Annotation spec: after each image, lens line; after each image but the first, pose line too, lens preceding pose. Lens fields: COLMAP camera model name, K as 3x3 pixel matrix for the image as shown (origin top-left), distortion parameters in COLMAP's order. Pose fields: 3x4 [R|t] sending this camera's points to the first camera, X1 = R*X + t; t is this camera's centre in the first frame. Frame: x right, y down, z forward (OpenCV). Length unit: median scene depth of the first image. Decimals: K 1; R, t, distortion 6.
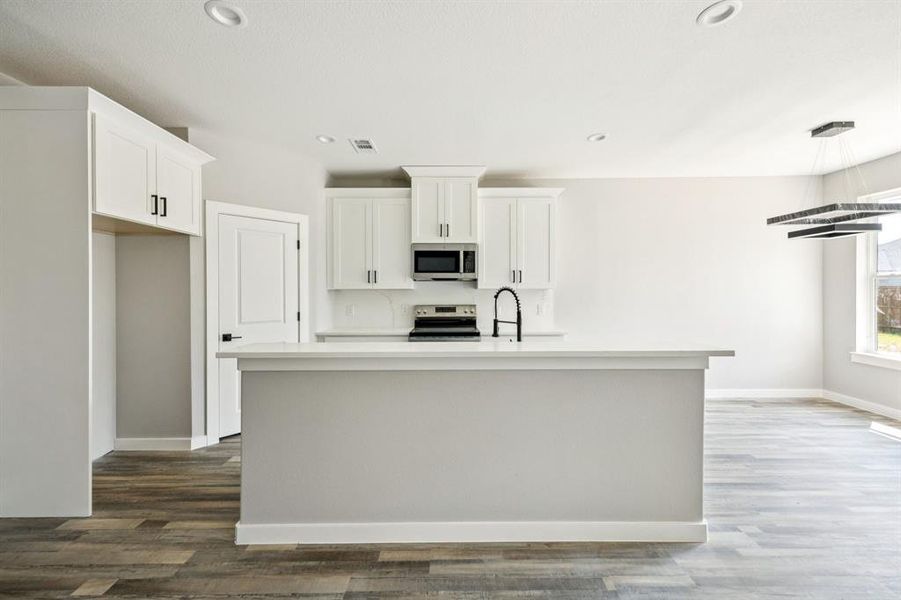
lens RADIAL K [[363.8, 0, 451.5], [0, 363.8, 292.6], [0, 0, 1]] dist [0.003078, 0.000479]
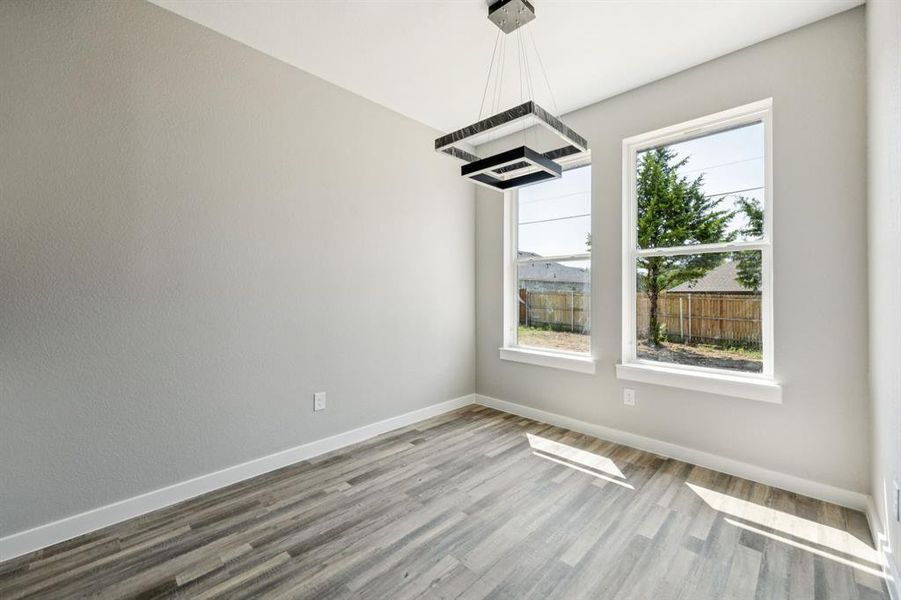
lens RADIAL K [[363.8, 0, 451.5], [0, 363.8, 292.6], [0, 0, 1]] dist [0.003078, 0.000479]
pose [[0.693939, 0.005924, 0.720009, 0.390607], [-0.001248, 0.999975, -0.007025, 0.036435], [-0.720032, 0.003977, 0.693929, 0.483995]]
